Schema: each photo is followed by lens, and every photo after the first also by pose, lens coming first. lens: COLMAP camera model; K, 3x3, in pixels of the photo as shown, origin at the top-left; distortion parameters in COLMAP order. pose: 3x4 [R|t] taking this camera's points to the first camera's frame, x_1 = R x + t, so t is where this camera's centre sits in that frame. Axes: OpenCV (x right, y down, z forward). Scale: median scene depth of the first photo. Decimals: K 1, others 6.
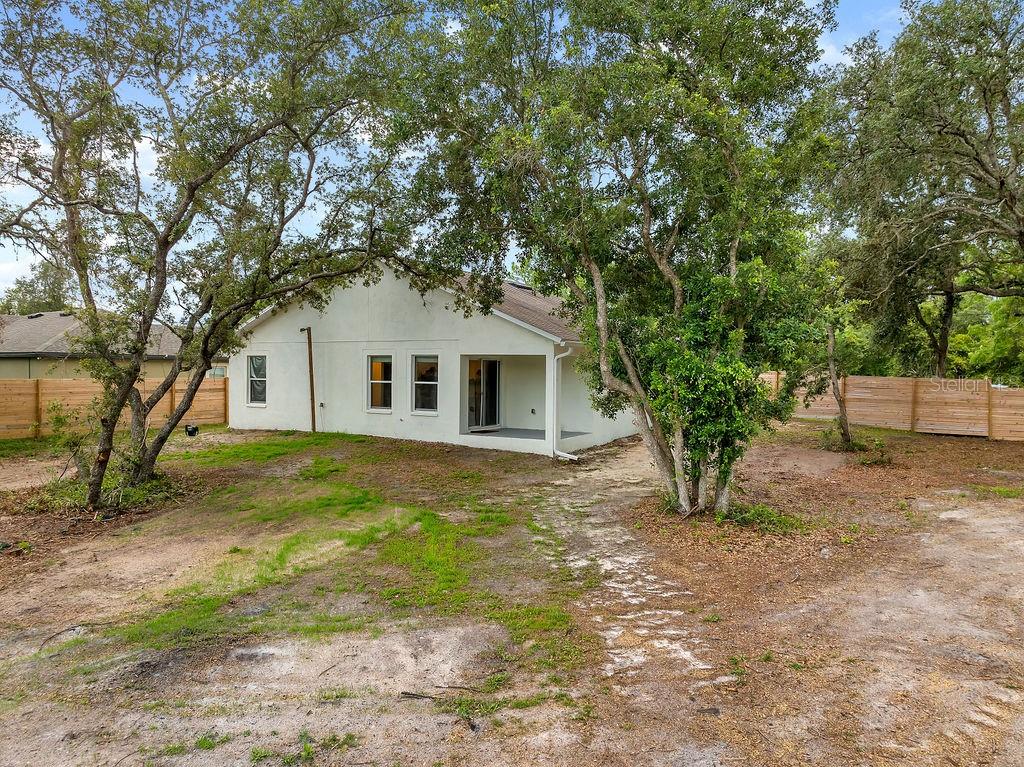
lens RADIAL K [[716.3, 0, 507.7], [0, 716.3, 381.0], [0, 0, 1]] dist [-0.004717, -0.000751]
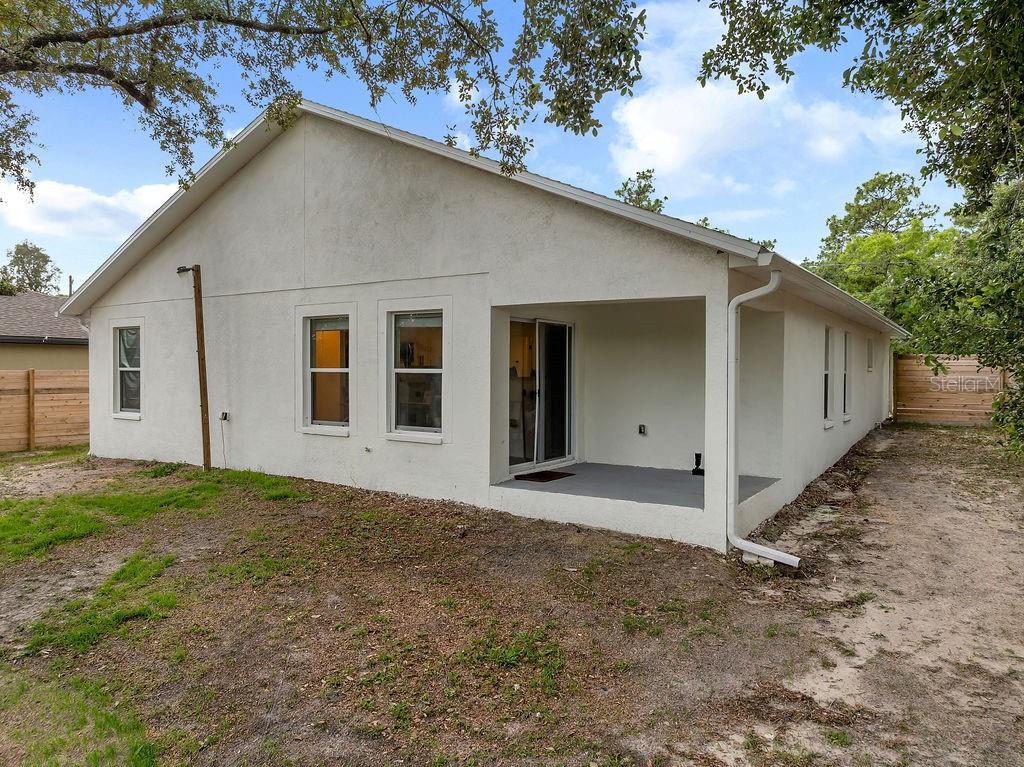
lens RADIAL K [[716.3, 0, 513.9], [0, 716.3, 383.6], [0, 0, 1]] dist [-0.004717, -0.000751]
pose [[0.999336, -0.006329, -0.035883, -0.034396], [0.006615, 0.999947, 0.007876, 0.007491], [0.035831, -0.008108, 0.999325, 0.525549]]
